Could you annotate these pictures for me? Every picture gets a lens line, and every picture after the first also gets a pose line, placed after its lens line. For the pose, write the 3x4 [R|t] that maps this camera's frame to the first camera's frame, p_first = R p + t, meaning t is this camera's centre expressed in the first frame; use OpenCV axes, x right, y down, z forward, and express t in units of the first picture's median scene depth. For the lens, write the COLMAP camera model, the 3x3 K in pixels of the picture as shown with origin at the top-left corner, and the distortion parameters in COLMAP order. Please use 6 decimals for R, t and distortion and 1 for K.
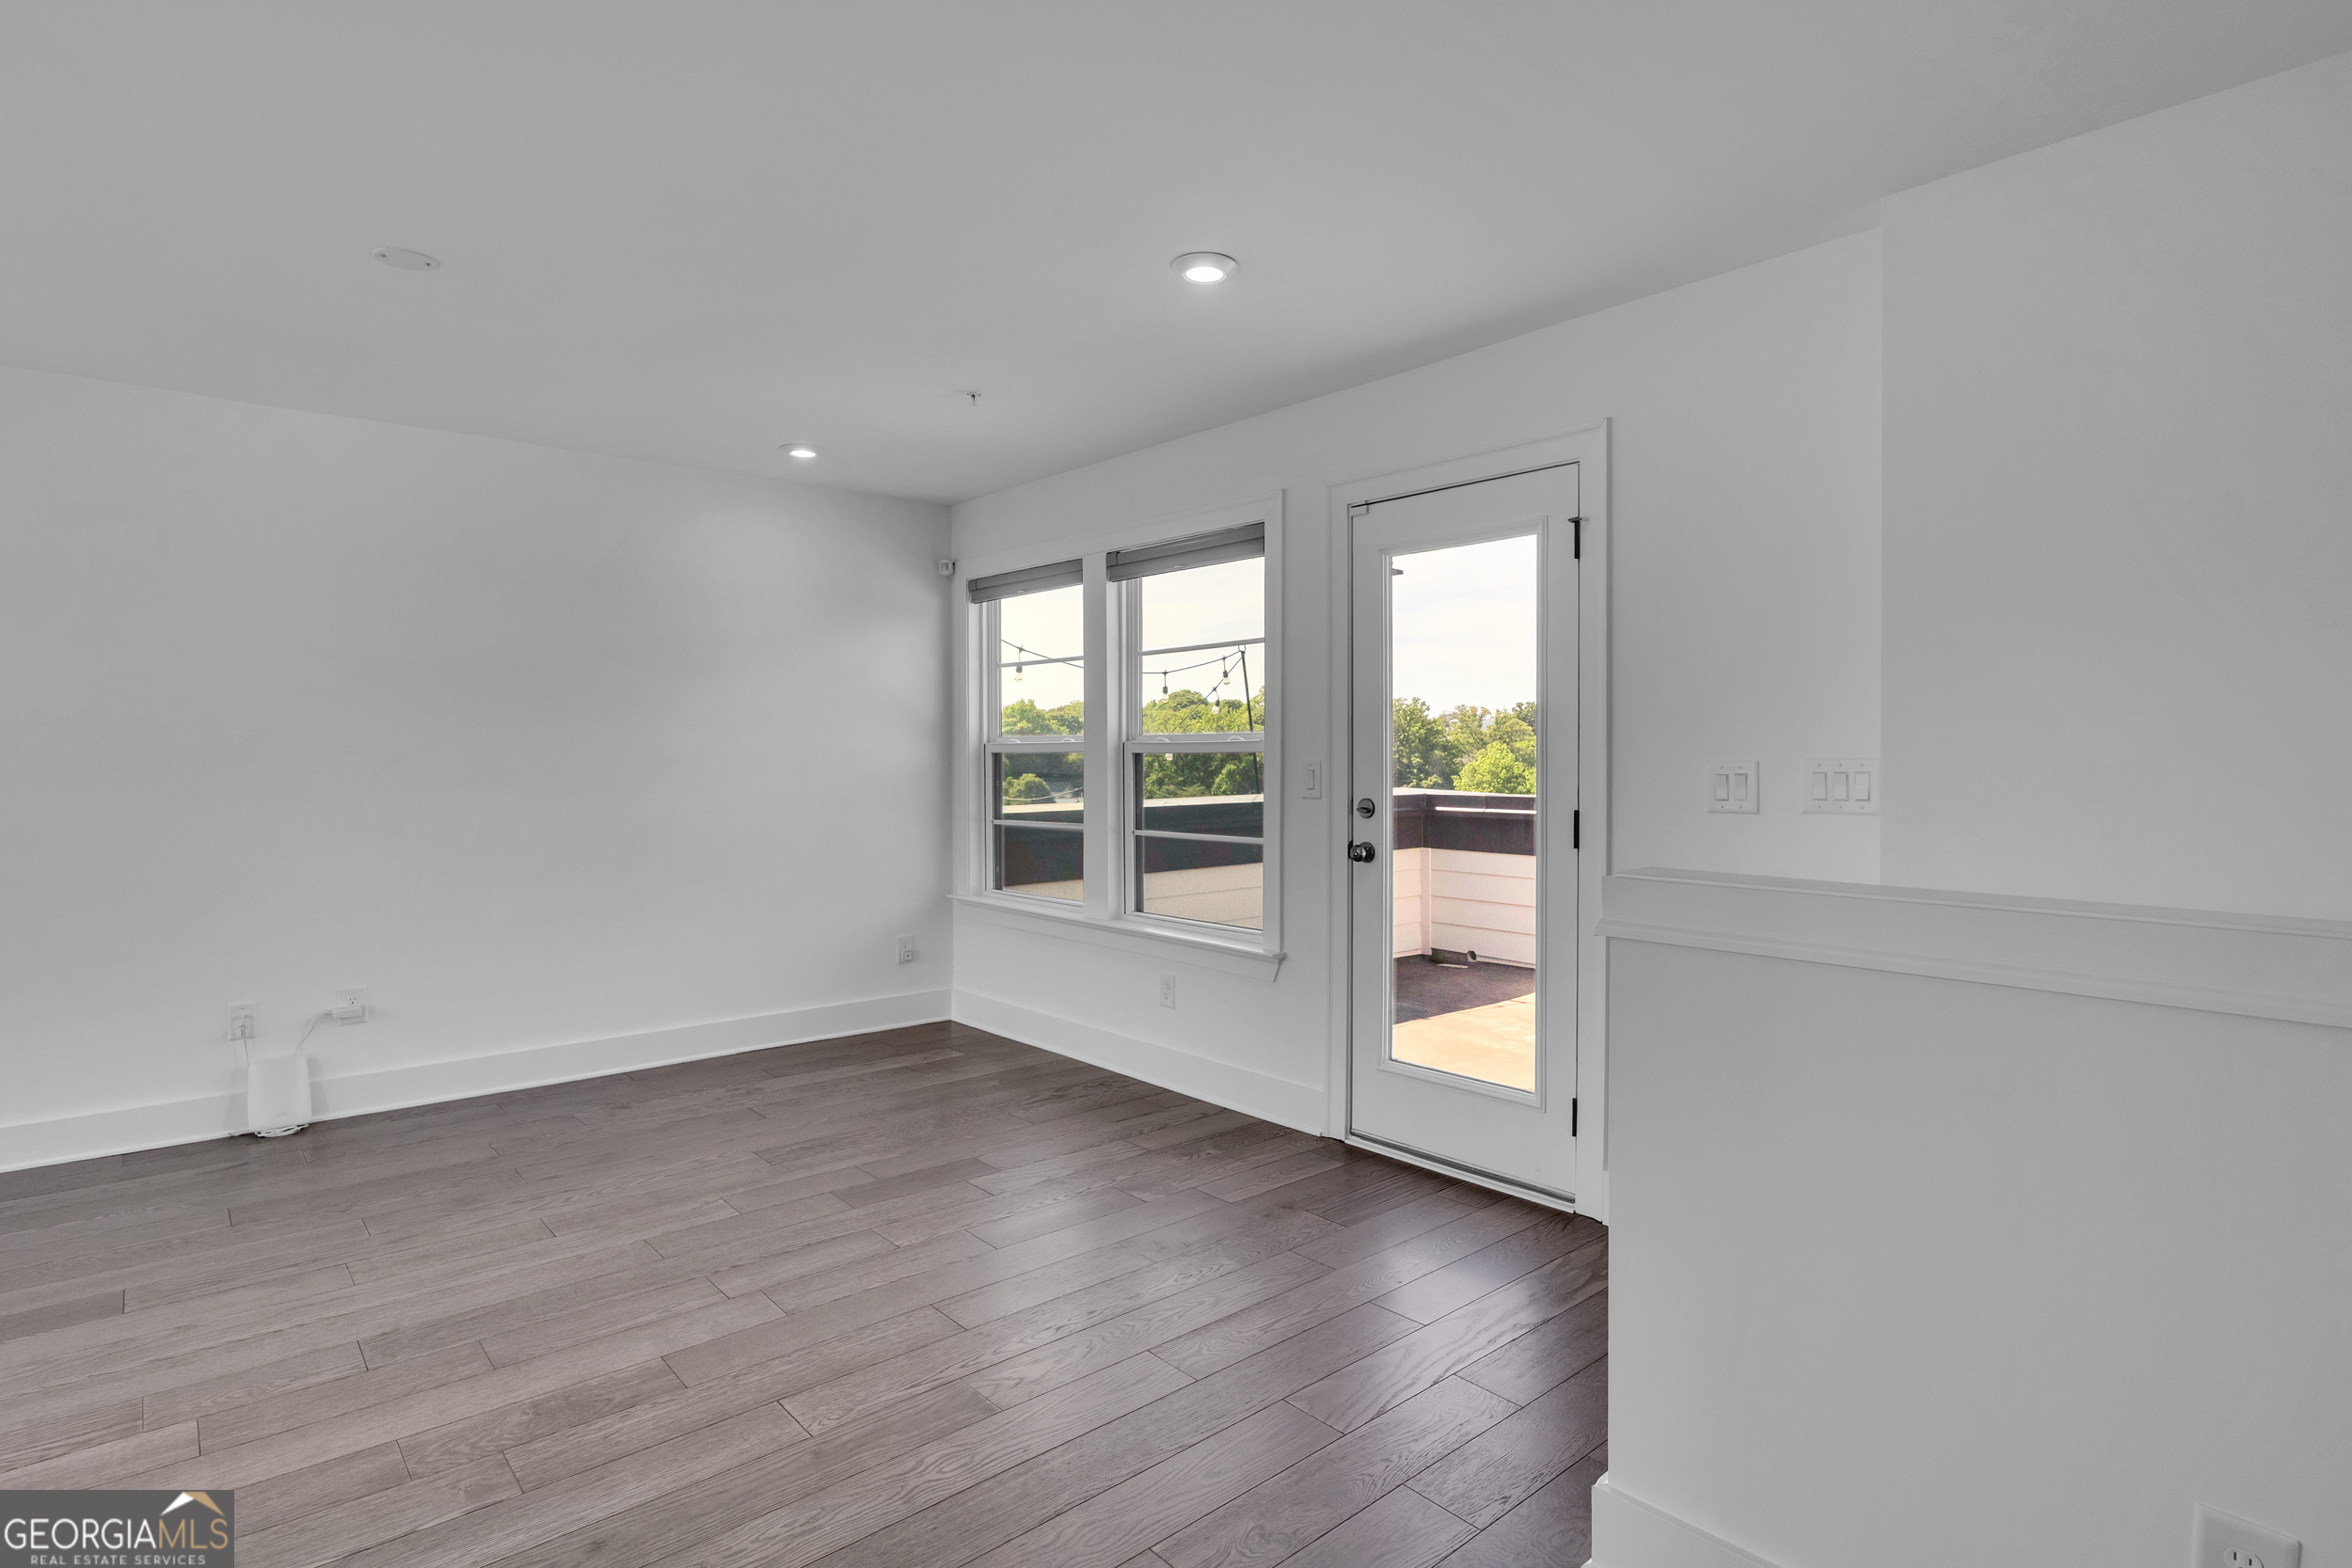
lens RADIAL K [[1195.8, 0, 1171.8], [0, 1195.8, 769.3], [0, 0, 1]] dist [-0.006194, -0.000438]
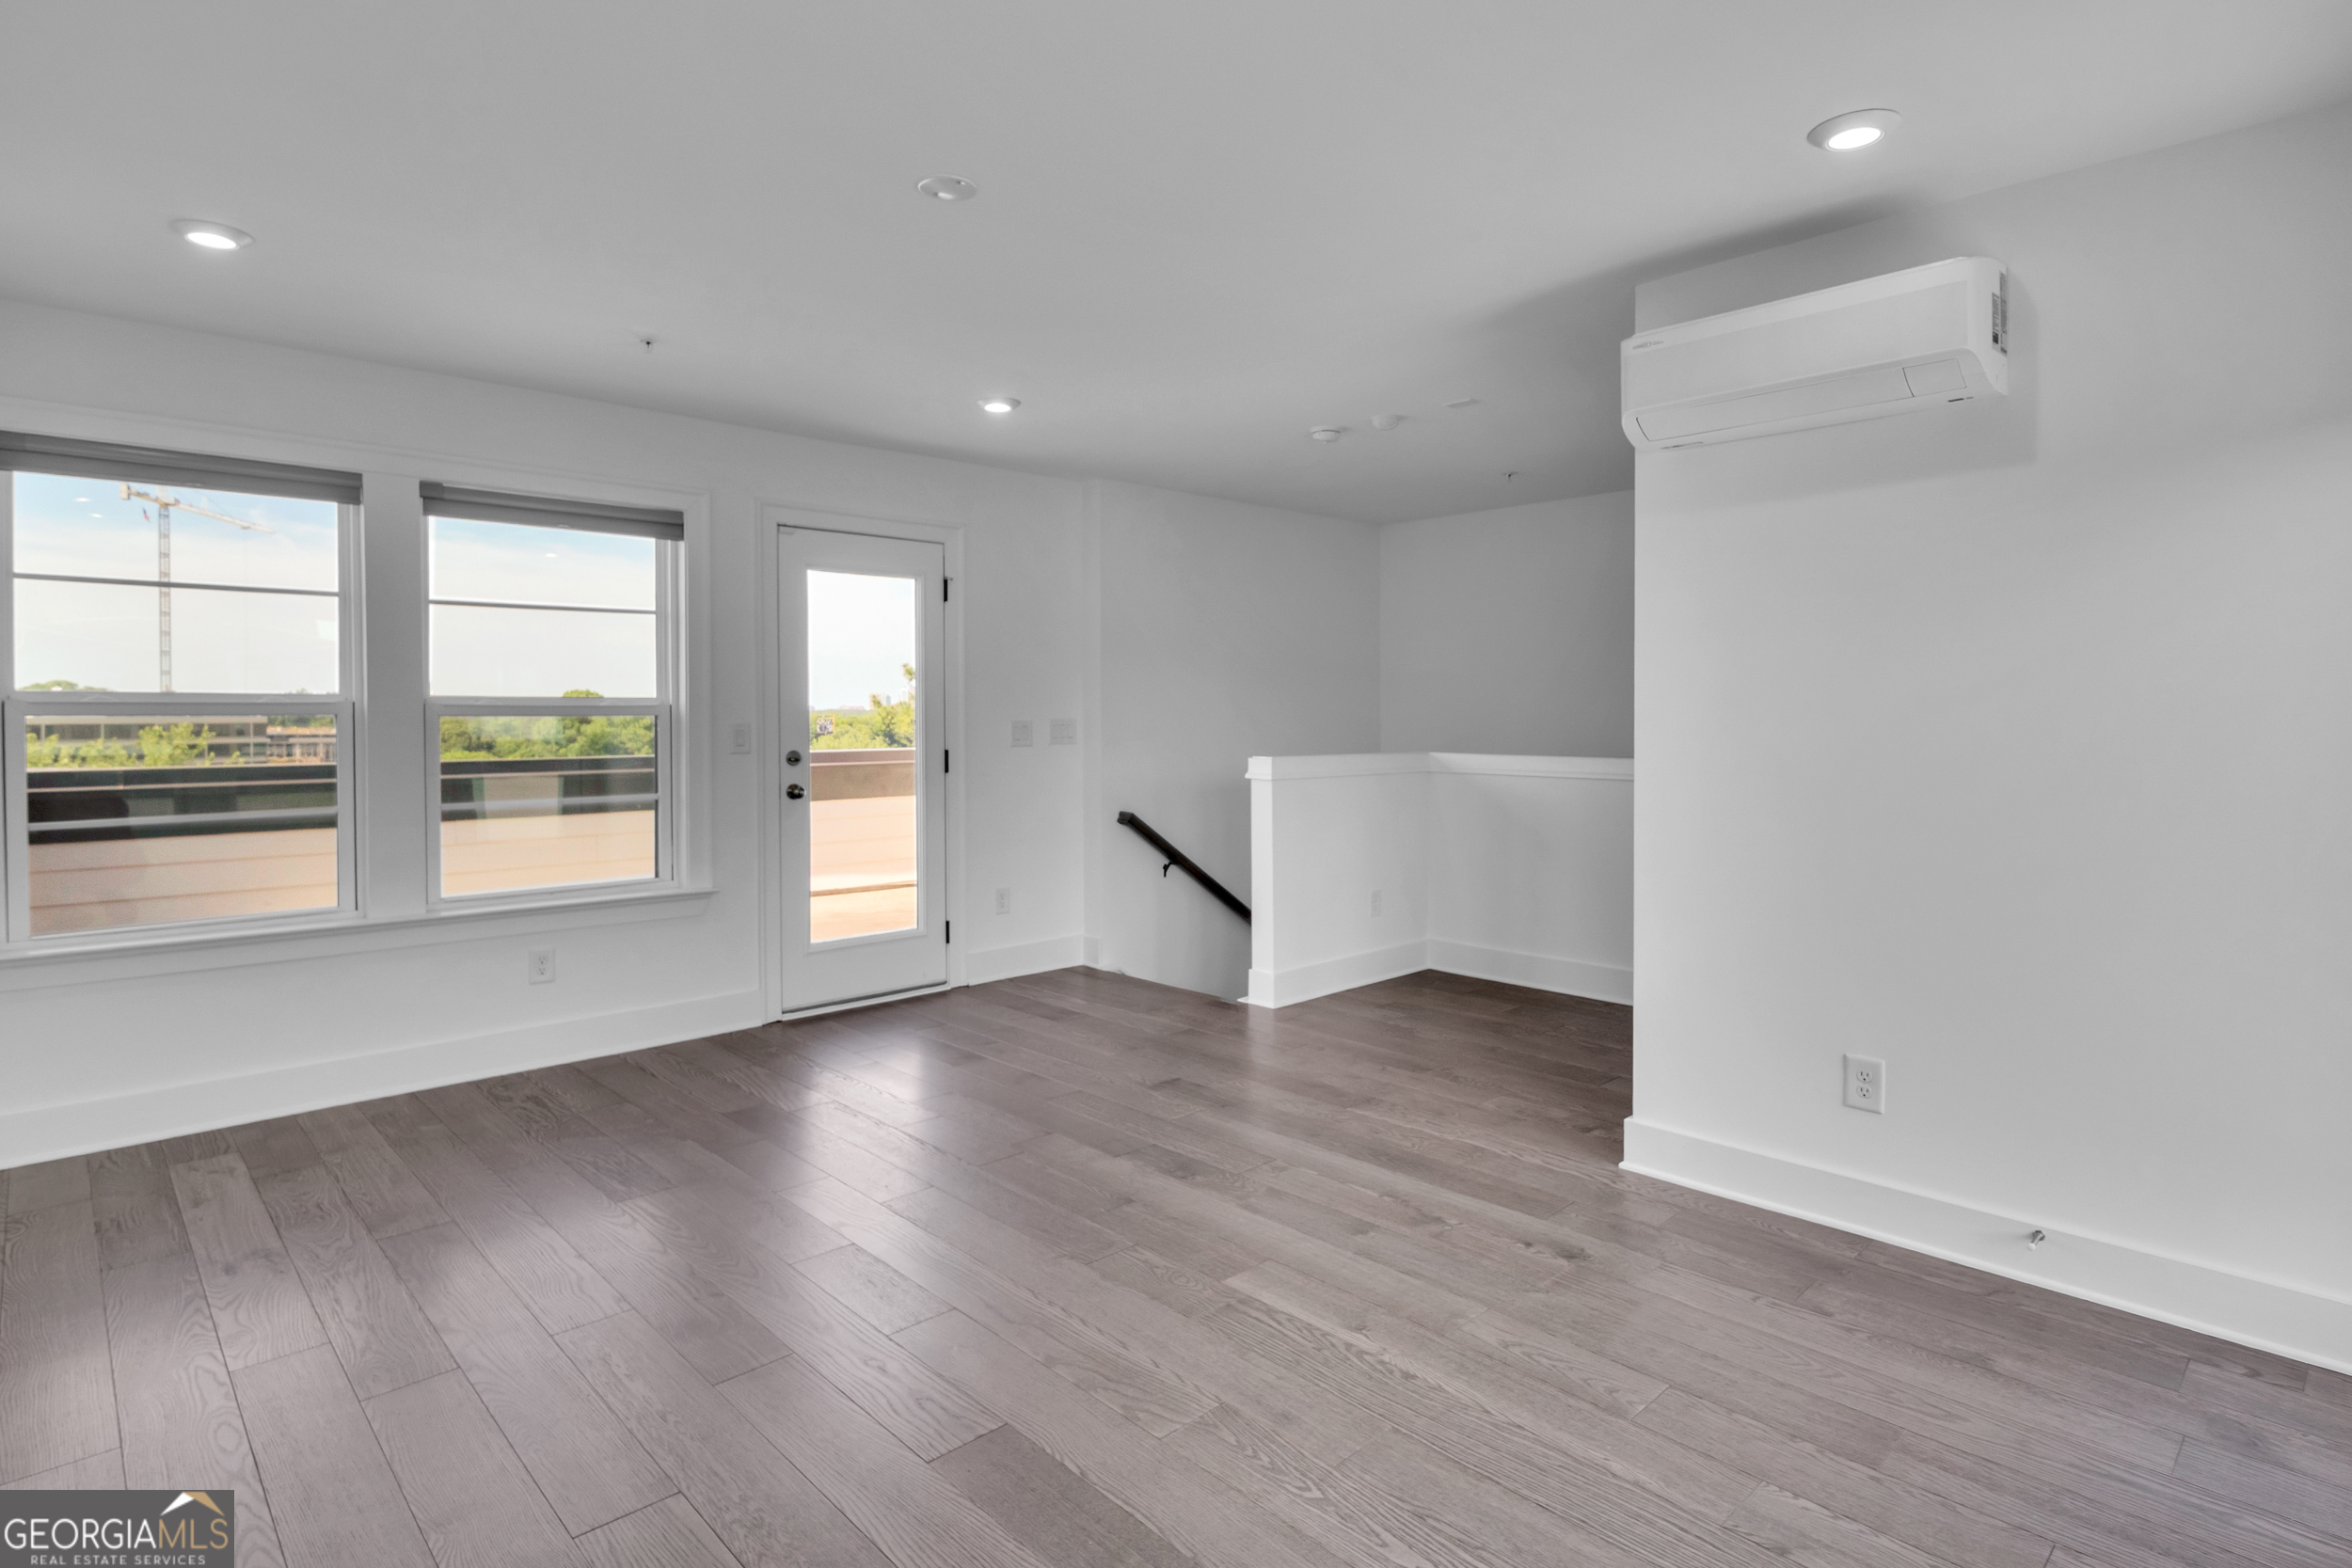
lens RADIAL K [[1199.7, 0, 1174.4], [0, 1199.7, 717.9], [0, 0, 1]] dist [-0.000539, 0.000060]
pose [[-0.041040, 0.000646, 0.999157, -1.087537], [0.015699, 0.999877, -0.000002, -0.004608], [-0.999034, 0.015686, -0.041045, 0.591428]]
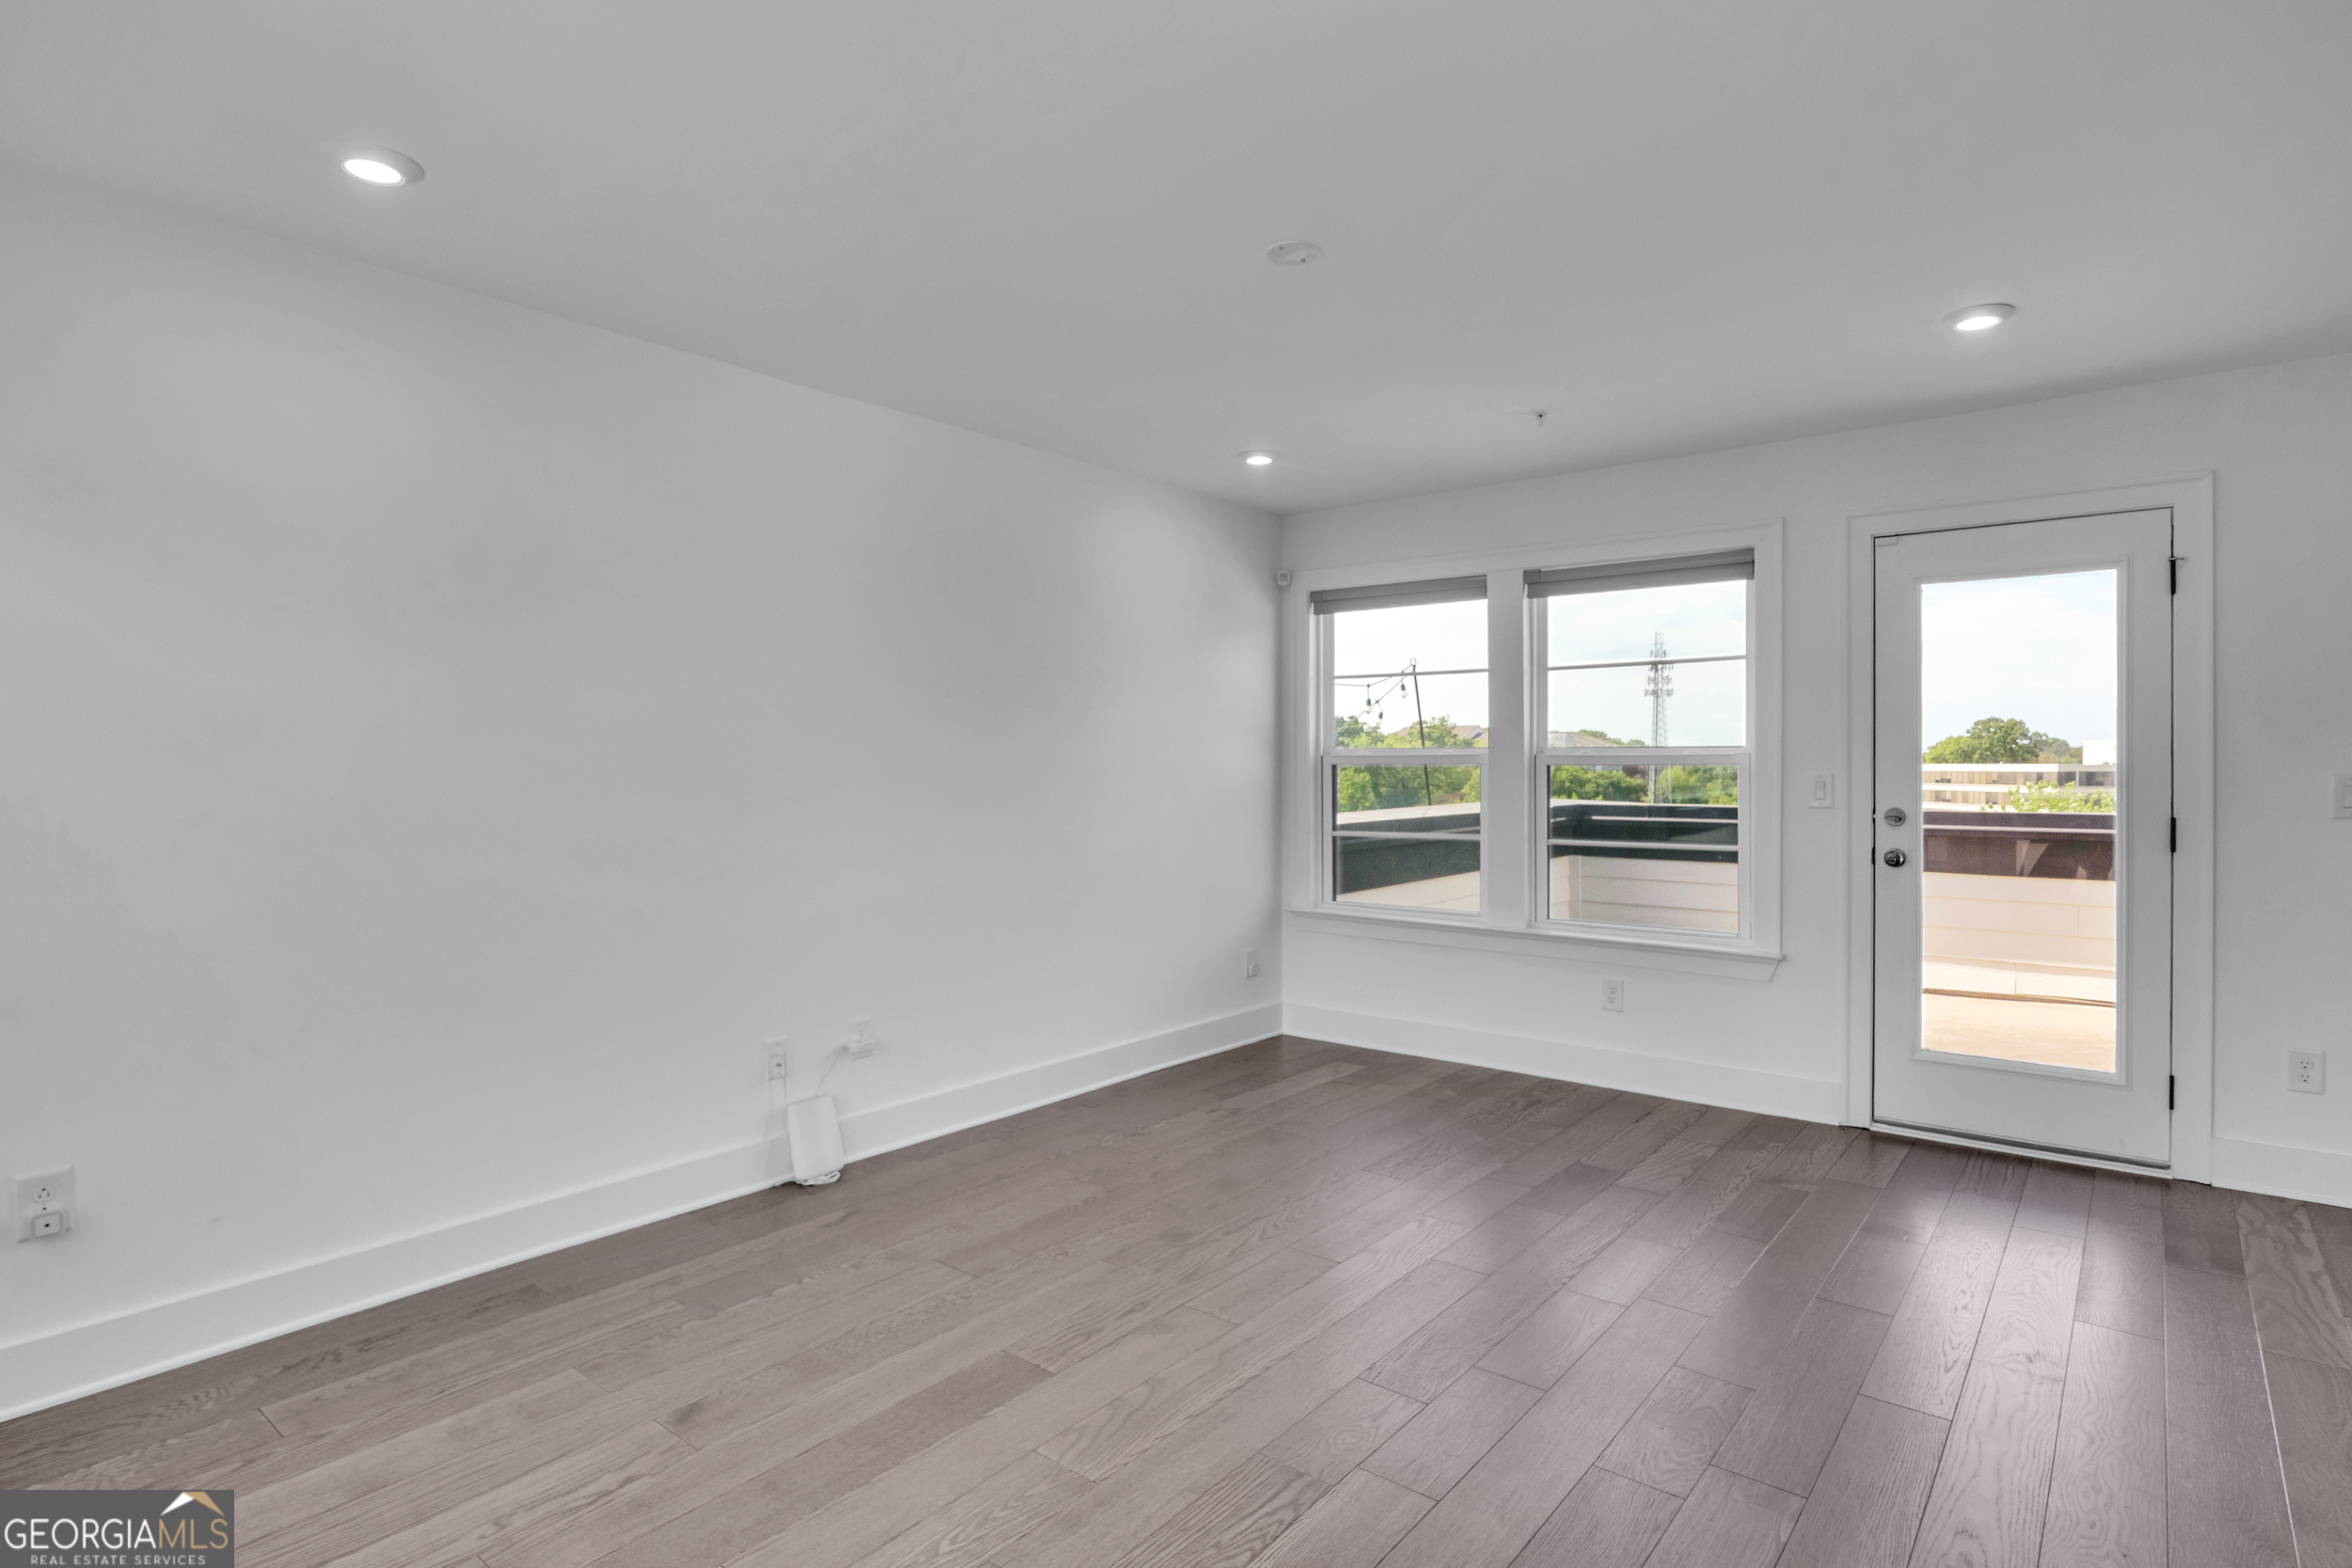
lens RADIAL K [[1204.7, 0, 1181.8], [0, 1204.7, 763.8], [0, 0, 1]] dist [-0.001708, -0.000250]
pose [[0.984531, 0.002808, 0.175190, -0.614594], [-0.000365, 0.999902, -0.013978, 0.000182], [-0.175212, 0.013697, 0.984435, 0.040287]]
